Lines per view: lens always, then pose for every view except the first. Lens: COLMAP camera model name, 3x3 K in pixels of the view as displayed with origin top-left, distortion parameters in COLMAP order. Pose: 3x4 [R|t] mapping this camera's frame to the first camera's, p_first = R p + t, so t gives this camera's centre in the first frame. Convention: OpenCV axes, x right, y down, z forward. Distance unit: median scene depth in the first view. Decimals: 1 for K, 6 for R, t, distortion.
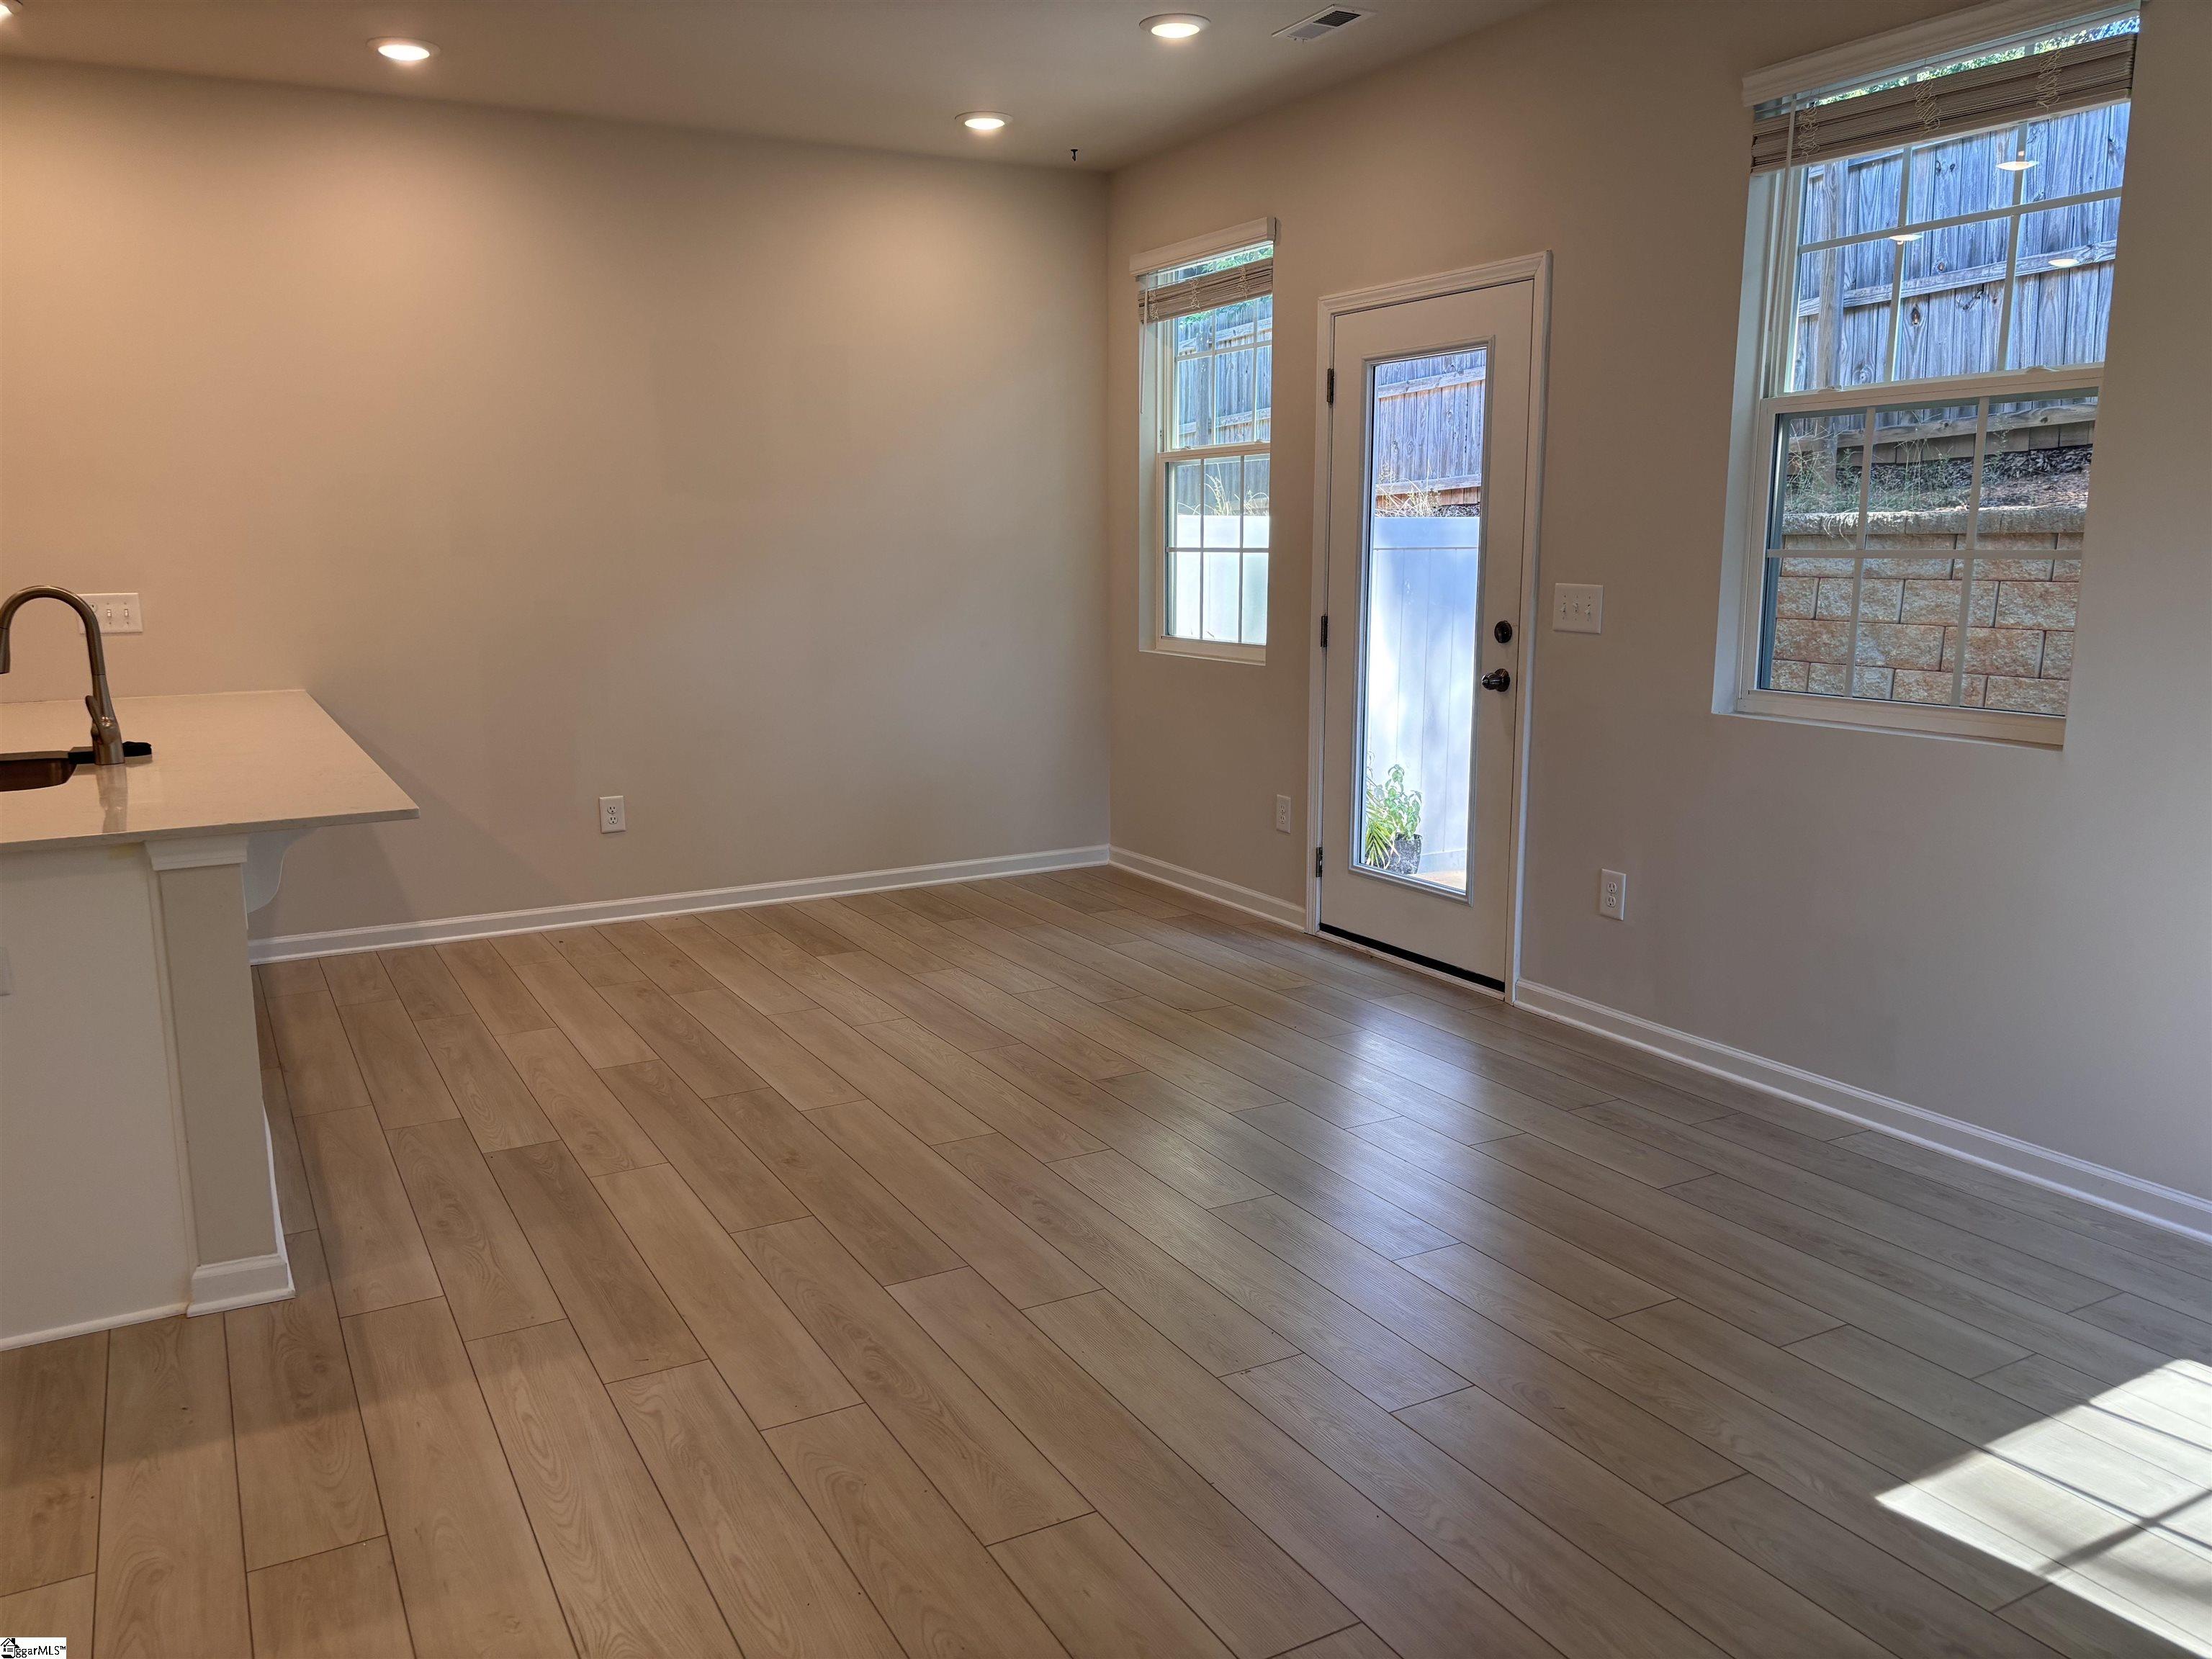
lens RADIAL K [[1654.6, 0, 1102.1], [0, 1654.6, 863.1], [0, 0, 1]] dist [0.034238, 0.001117]
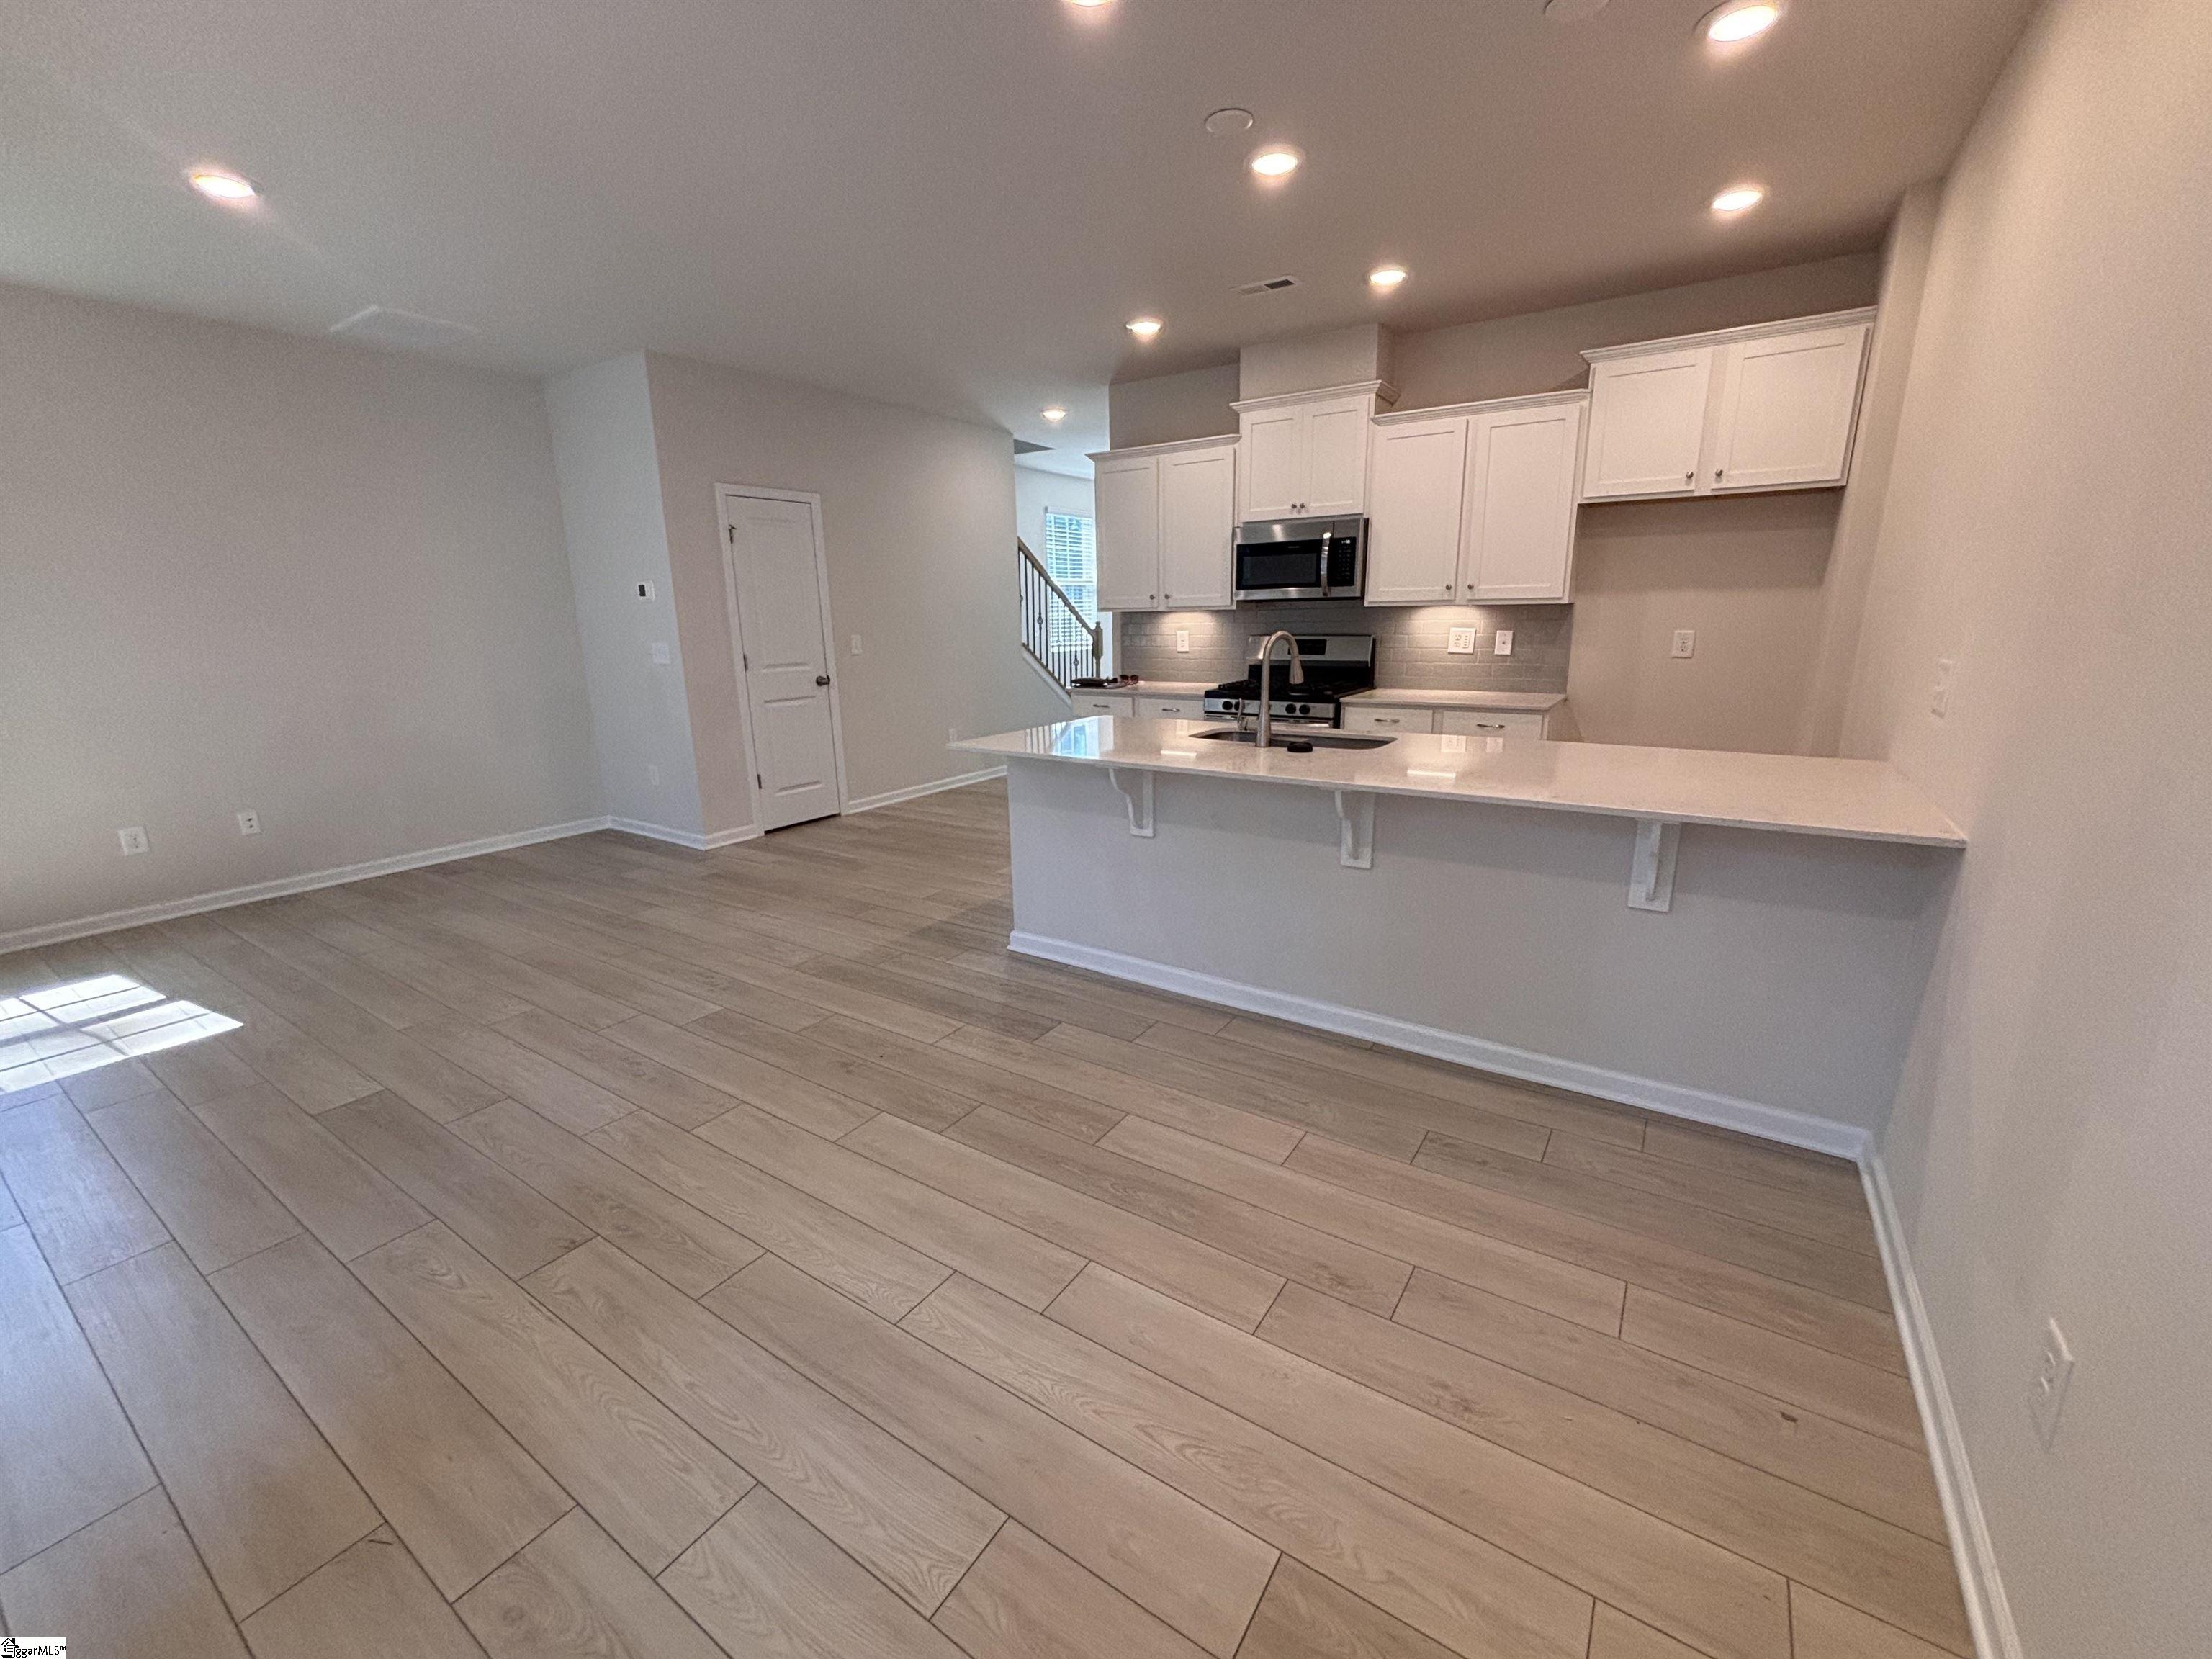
lens RADIAL K [[895.3, 0, 1106.0], [0, 895.3, 829.5], [0, 0, 1]] dist [0.000940, 0.000273]
pose [[-0.885998, 0.134899, -0.443632, -0.069527], [-0.068116, 0.908501, 0.412293, -0.299946], [0.458659, 0.395509, -0.795742, 1.500013]]
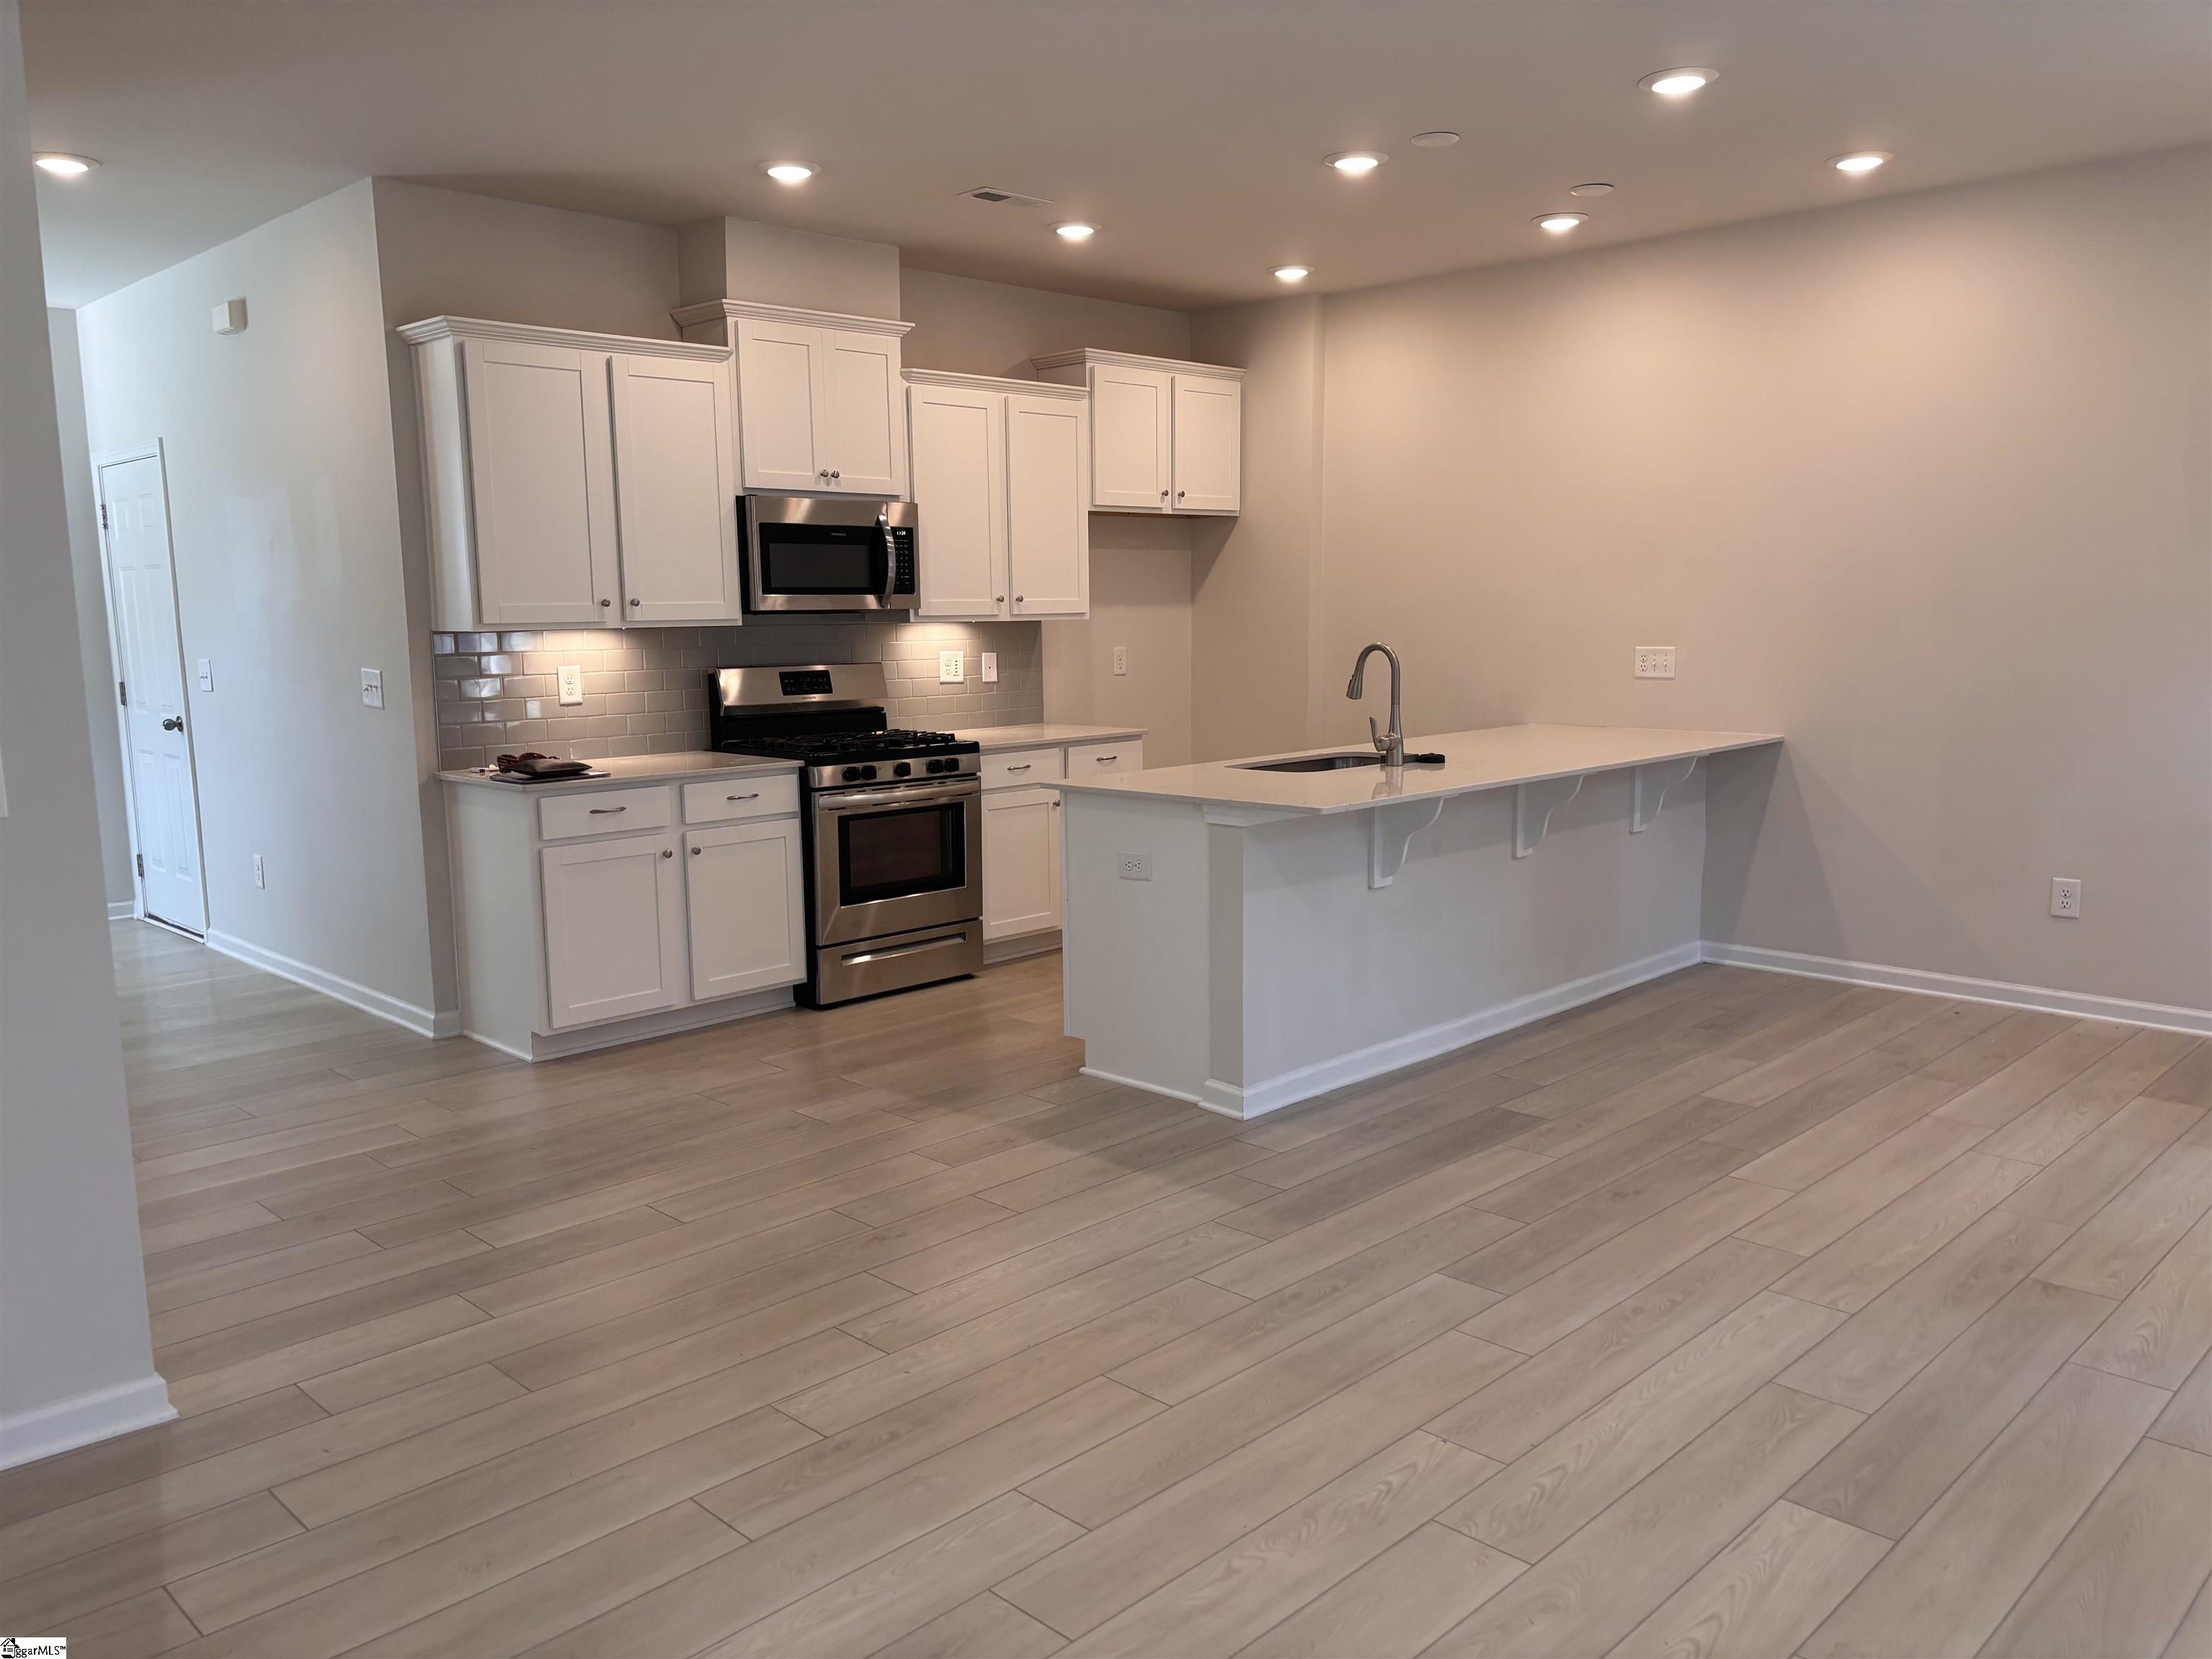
lens RADIAL K [[1654.6, 0, 1102.1], [0, 1654.6, 863.1], [0, 0, 1]] dist [0.034238, 0.001117]
pose [[0.277691, 0.152614, -0.948471, 0.646040], [-0.180004, 0.978080, 0.104678, -0.073525], [0.943656, 0.141660, 0.299075, 0.314037]]
